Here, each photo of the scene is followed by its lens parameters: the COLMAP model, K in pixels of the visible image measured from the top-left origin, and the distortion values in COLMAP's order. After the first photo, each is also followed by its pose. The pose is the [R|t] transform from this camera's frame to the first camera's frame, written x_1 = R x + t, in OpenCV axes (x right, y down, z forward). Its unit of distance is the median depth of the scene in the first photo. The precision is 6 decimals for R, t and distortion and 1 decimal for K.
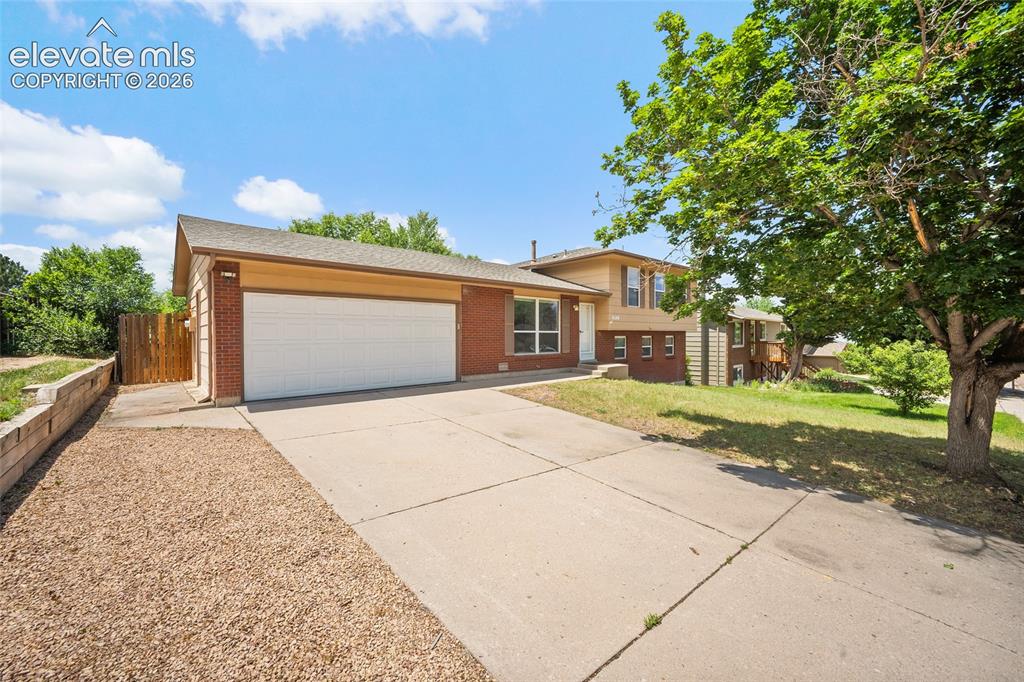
lens RADIAL K [[402.5, 0, 507.4], [0, 402.5, 341.6], [0, 0, 1]] dist [-0.002233, -0.000159]
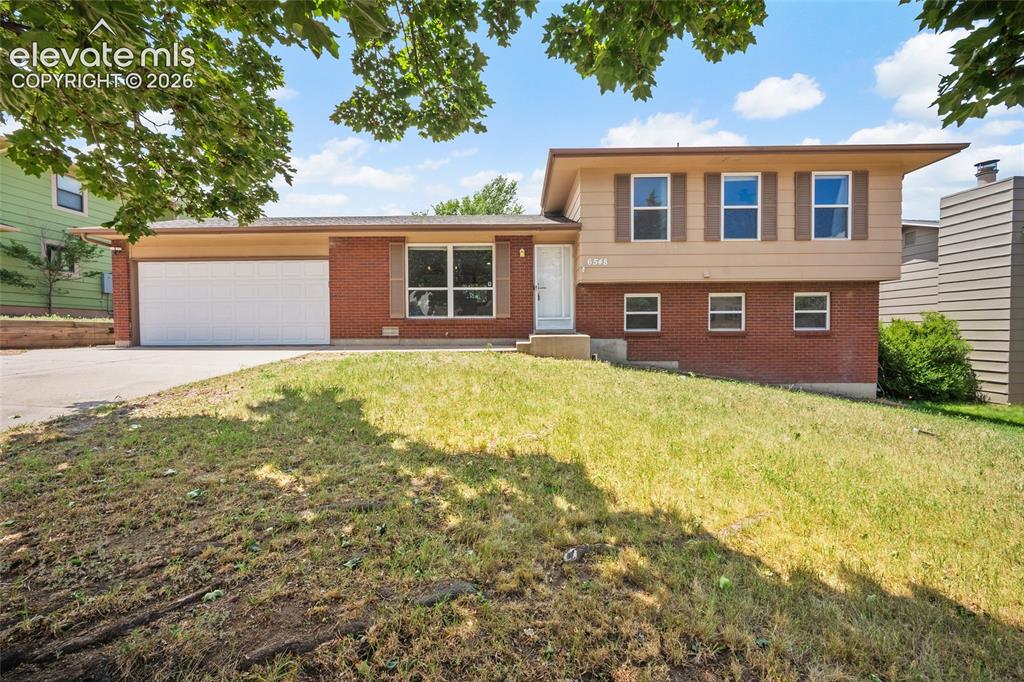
lens RADIAL K [[402.5, 0, 507.4], [0, 402.5, 341.6], [0, 0, 1]] dist [-0.002233, -0.000159]
pose [[0.740300, 0.011035, -0.672186, 0.653477], [-0.007422, 0.999938, 0.008241, 0.067459], [0.672236, -0.001112, 0.740336, 0.498920]]
